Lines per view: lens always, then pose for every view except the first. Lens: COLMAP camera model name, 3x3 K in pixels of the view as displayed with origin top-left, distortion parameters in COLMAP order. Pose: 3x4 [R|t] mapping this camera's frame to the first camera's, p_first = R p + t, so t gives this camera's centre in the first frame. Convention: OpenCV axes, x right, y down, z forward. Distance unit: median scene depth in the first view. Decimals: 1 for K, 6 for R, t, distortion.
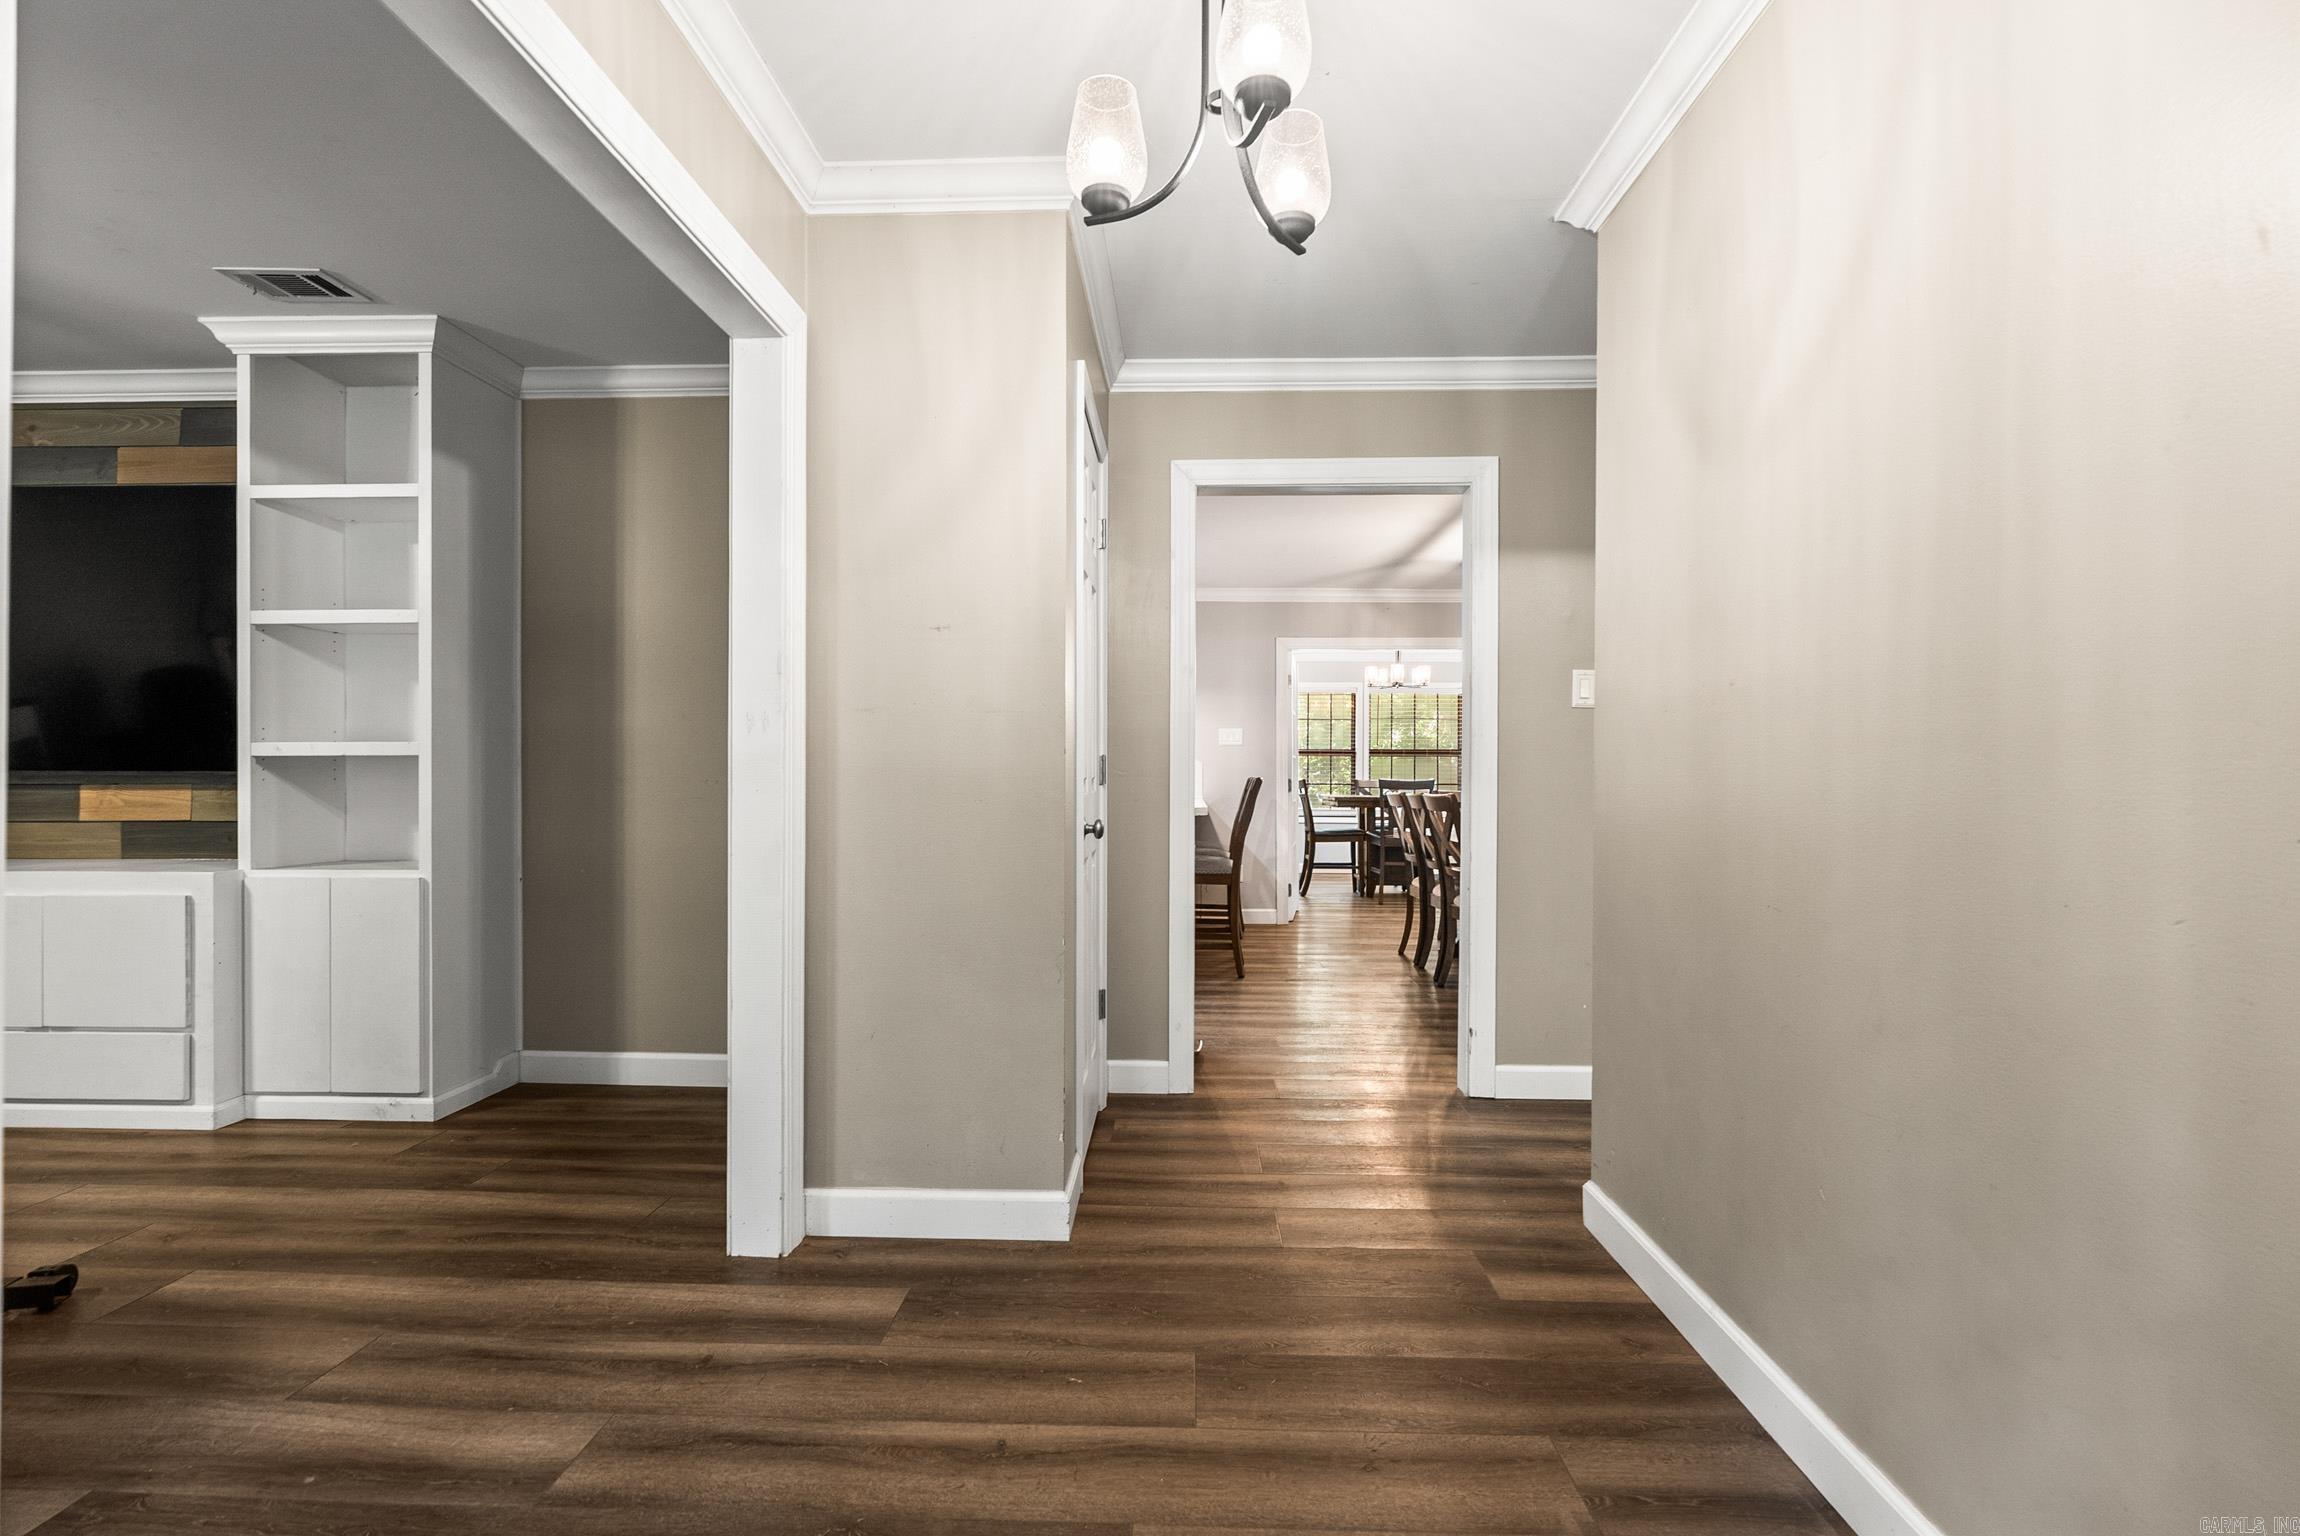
lens RADIAL K [[1063.3, 0, 1147.0], [0, 1063.3, 775.6], [0, 0, 1]] dist [-0.001049, 0.000381]
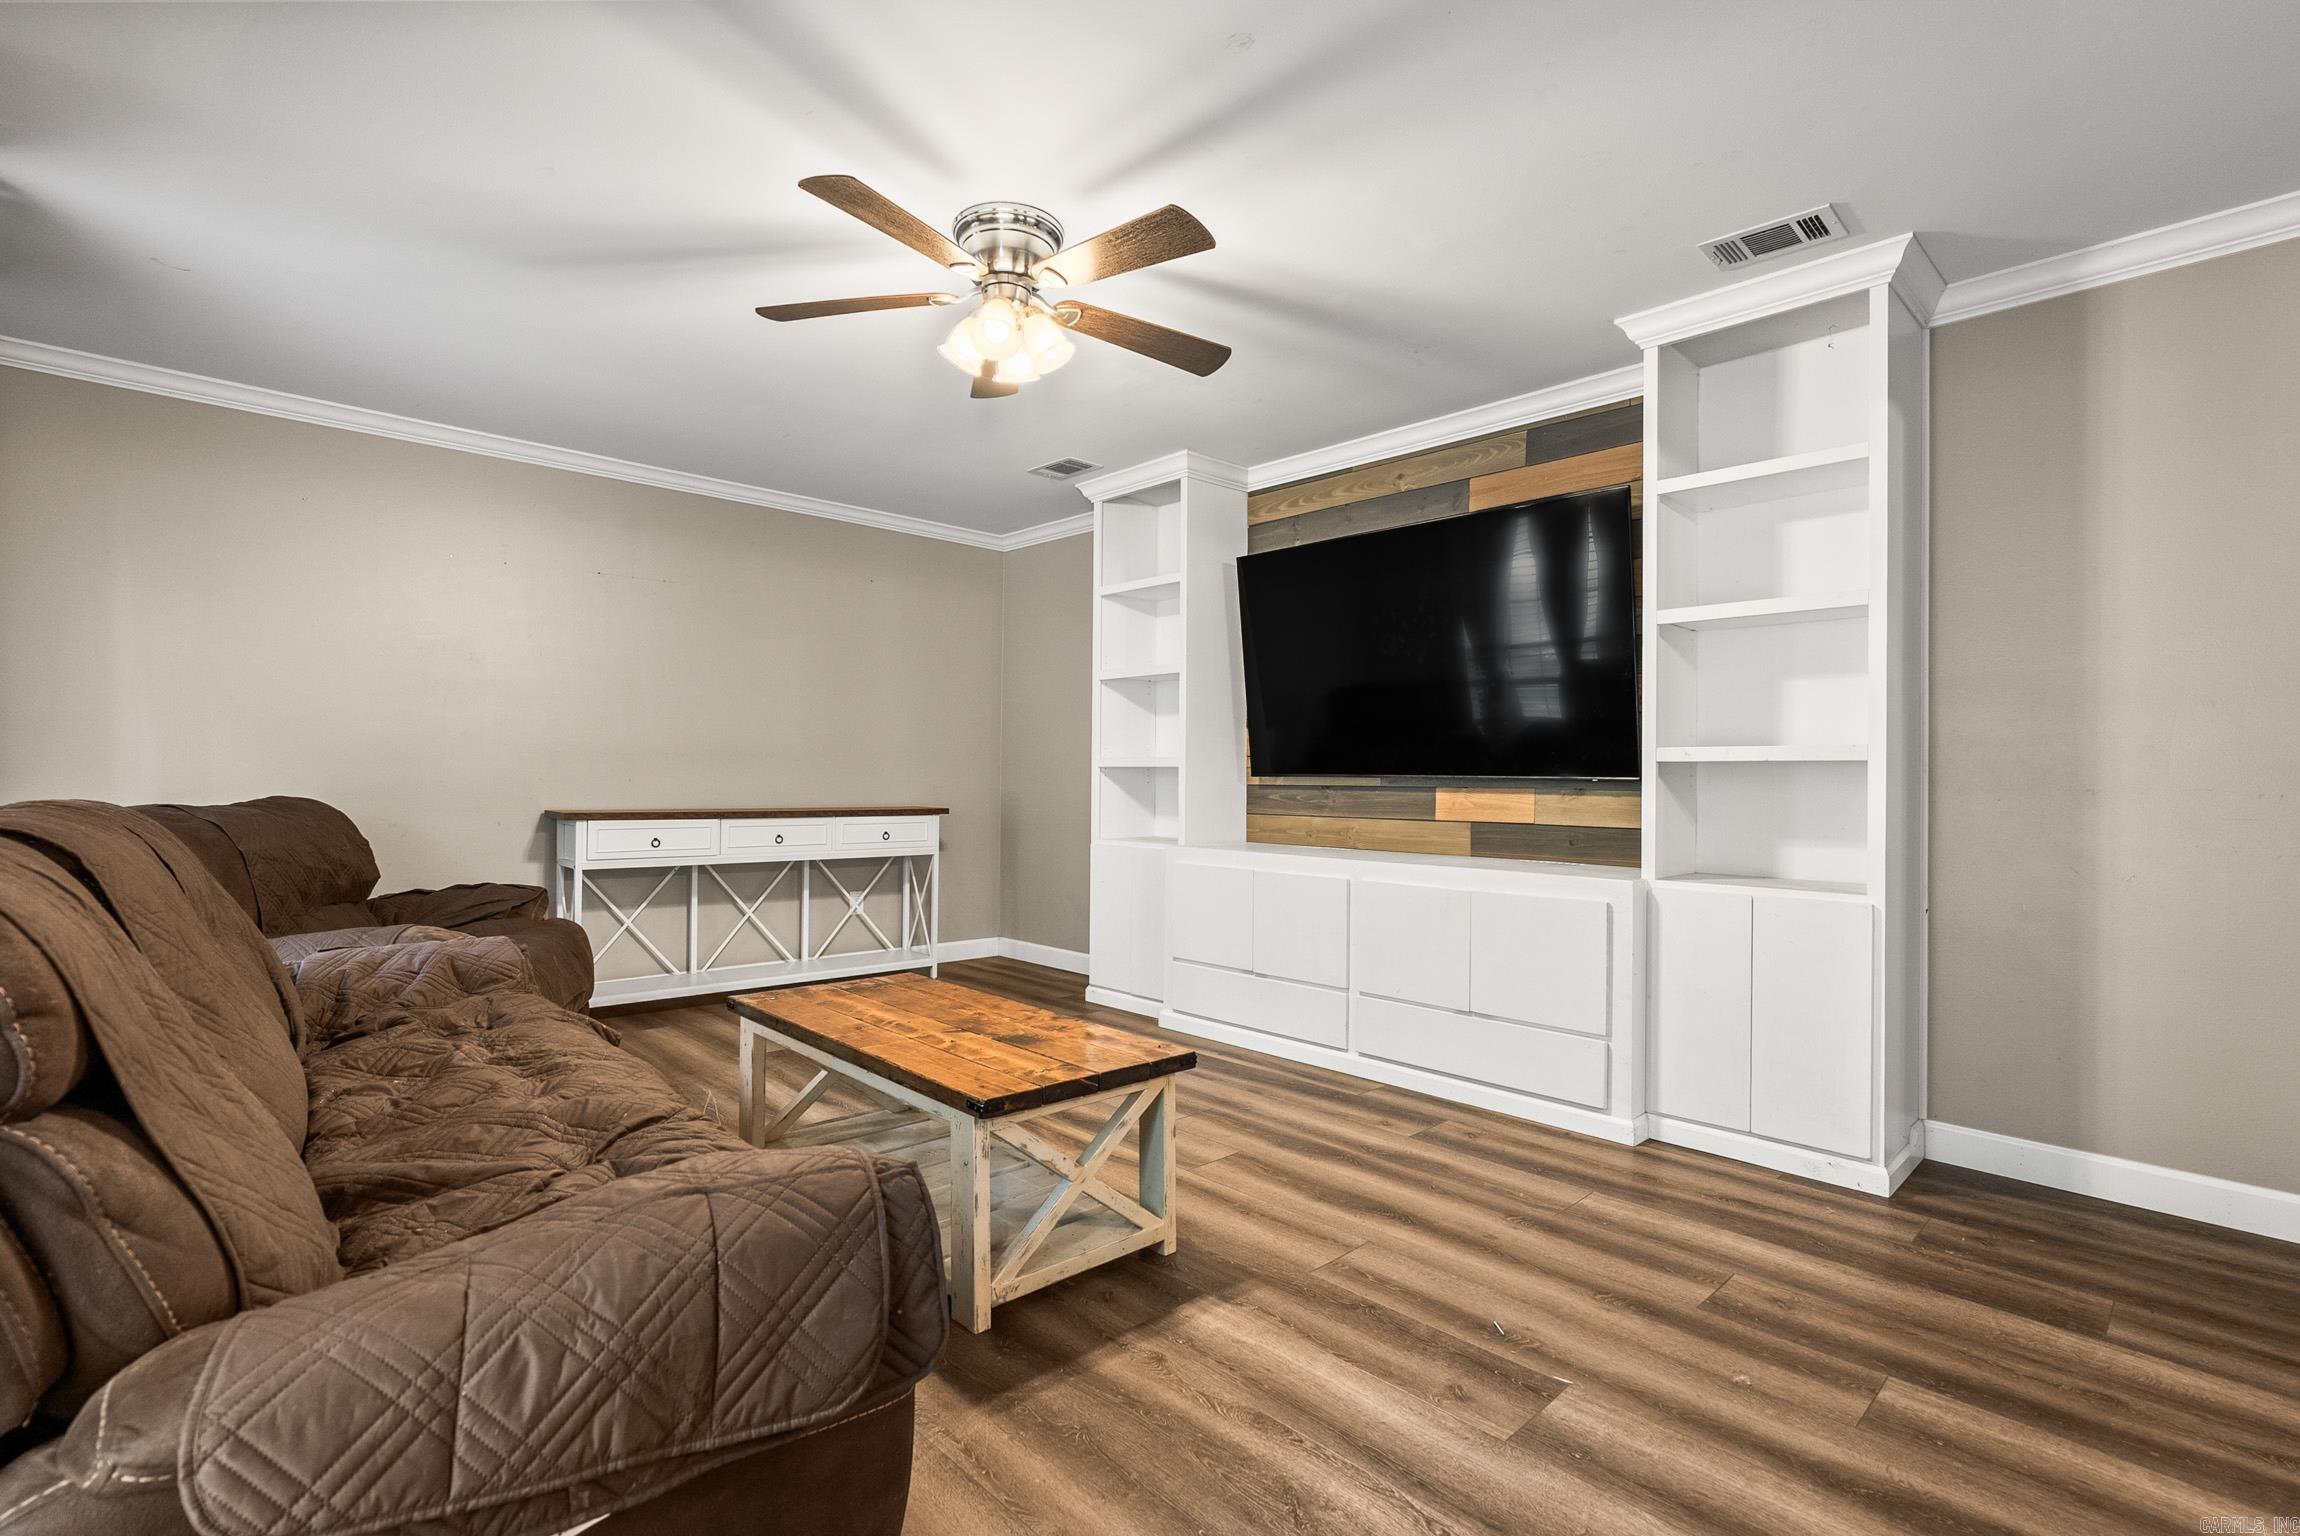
lens RADIAL K [[1052.9, 0, 1155.4], [0, 1052.9, 770.1], [0, 0, 1]] dist [-0.004773, 0.000253]
pose [[0.719062, 0.003038, -0.694939, -0.508832], [-0.010848, 0.999918, -0.006853, 0.001282], [0.694861, 0.012467, 0.719036, 0.001834]]
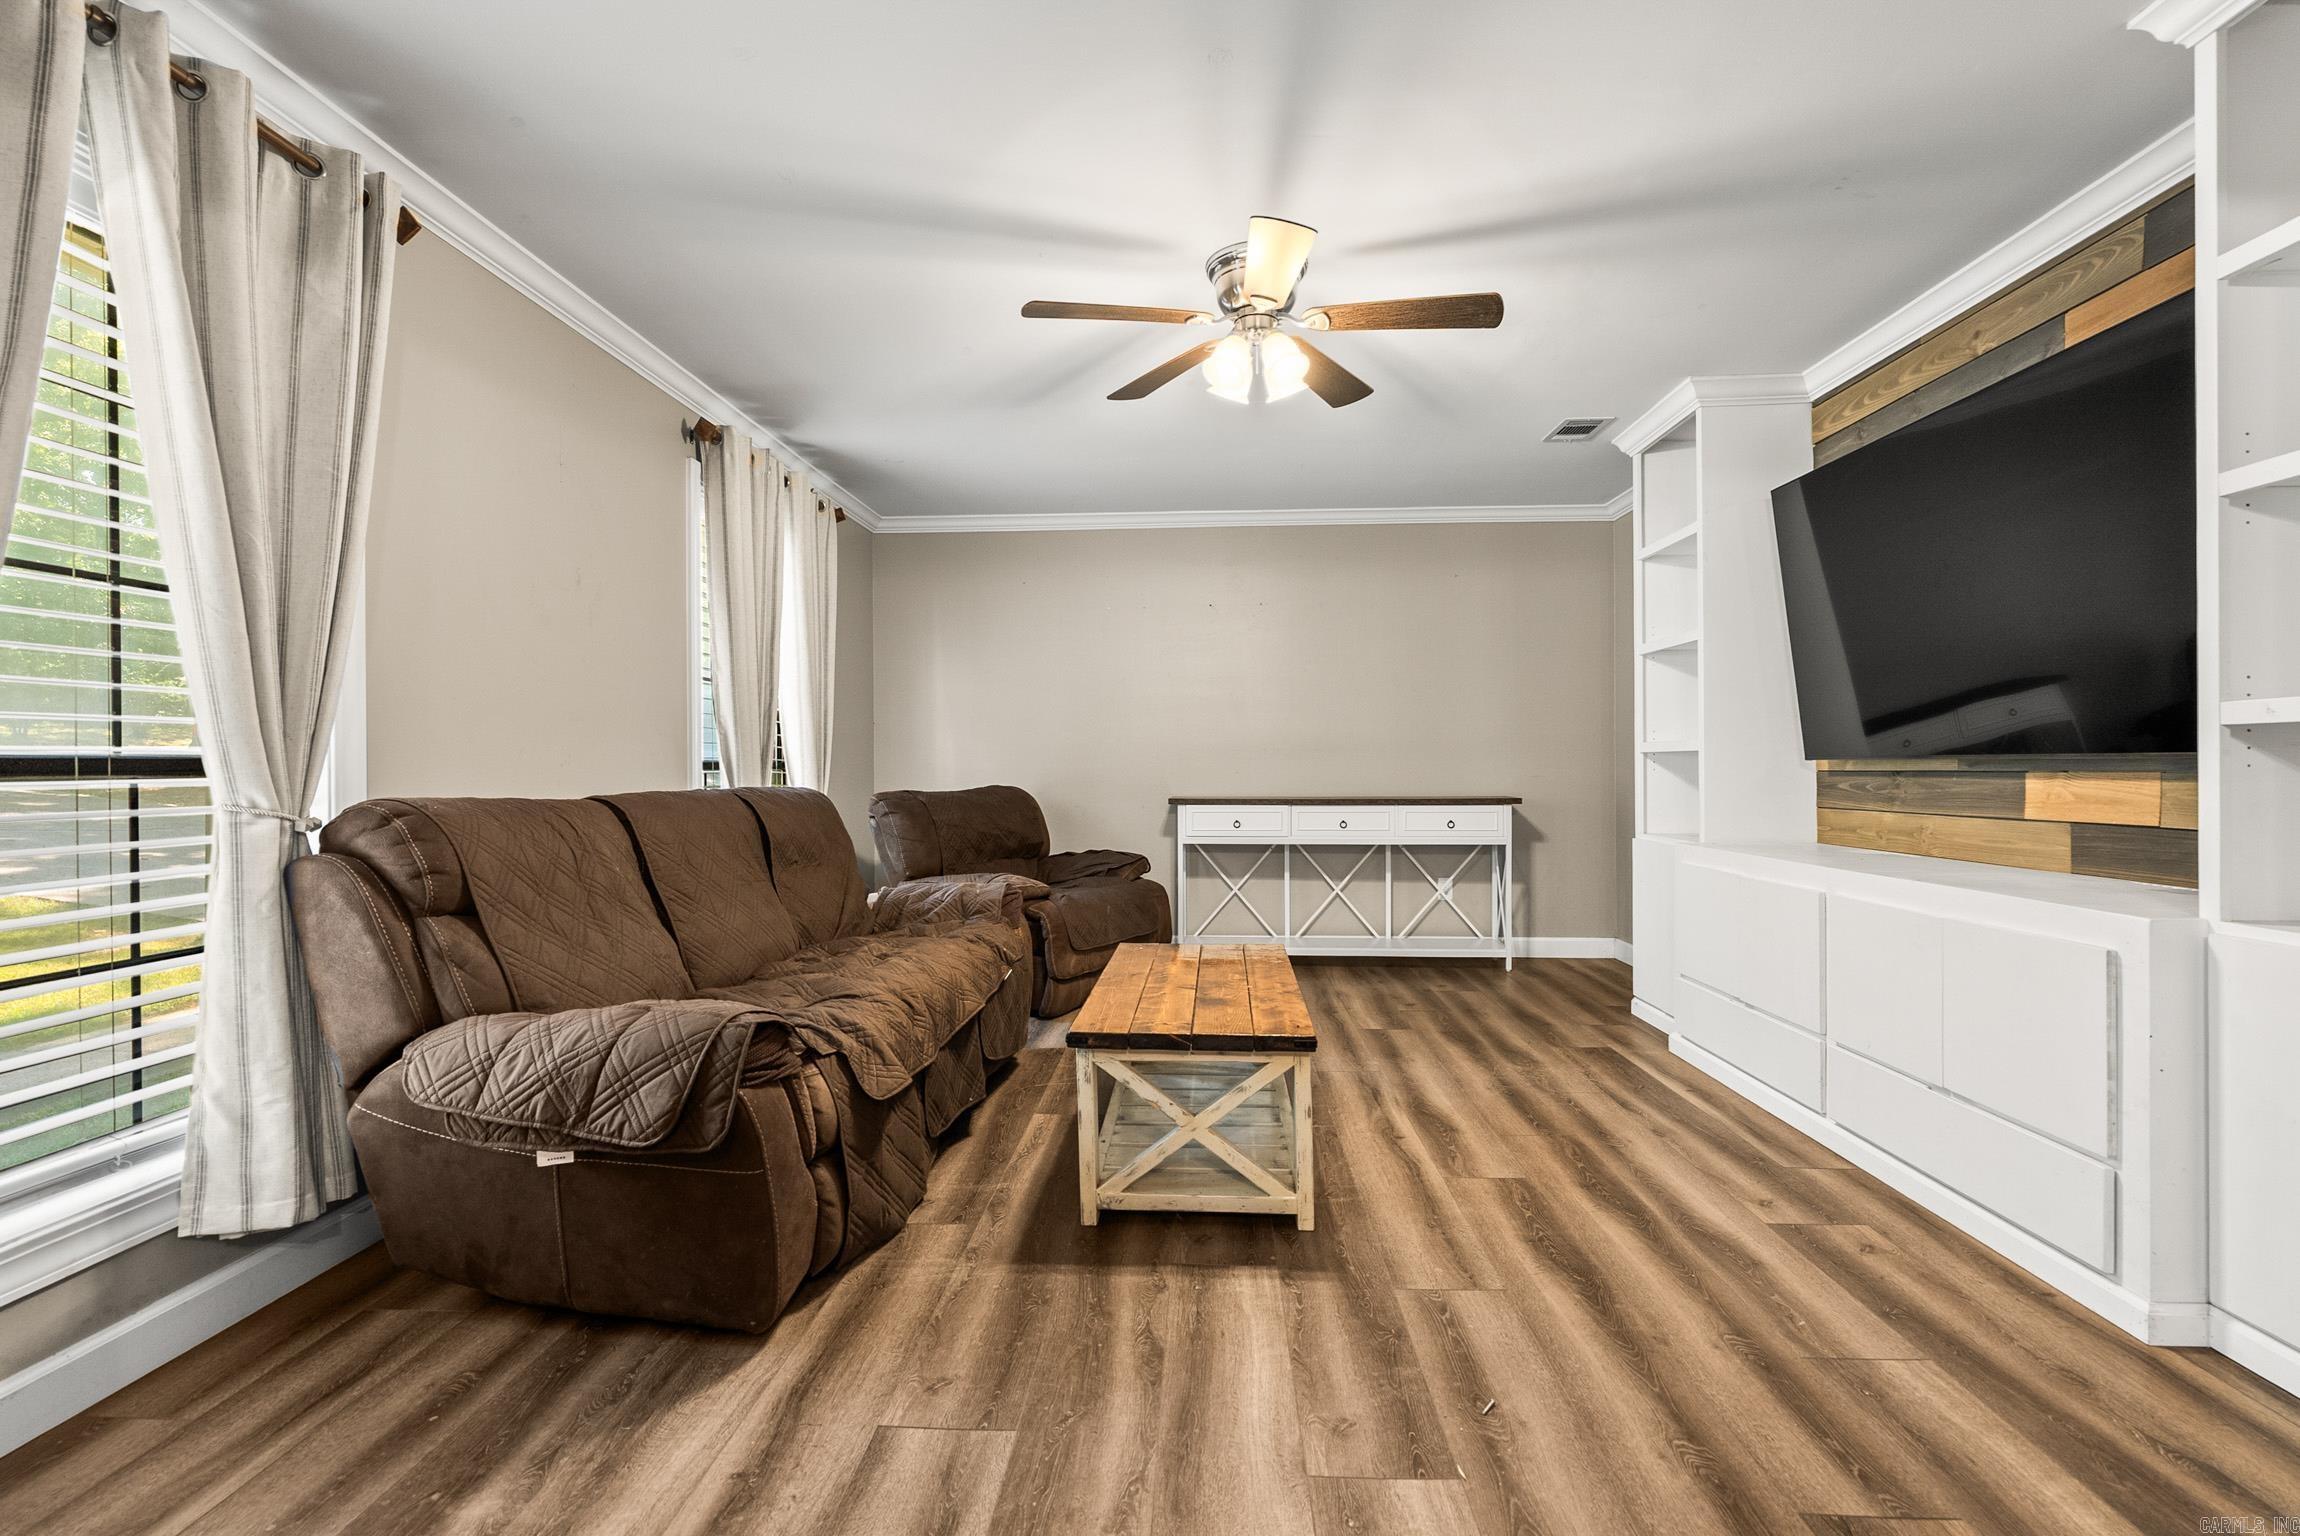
lens RADIAL K [[1052.9, 0, 1155.4], [0, 1052.9, 770.1], [0, 0, 1]] dist [-0.004773, 0.000253]
pose [[-0.009601, 0.003977, -0.999946, -0.268105], [0.004895, 0.999980, 0.003930, 0.001255], [0.999942, -0.004857, -0.009620, 0.426455]]
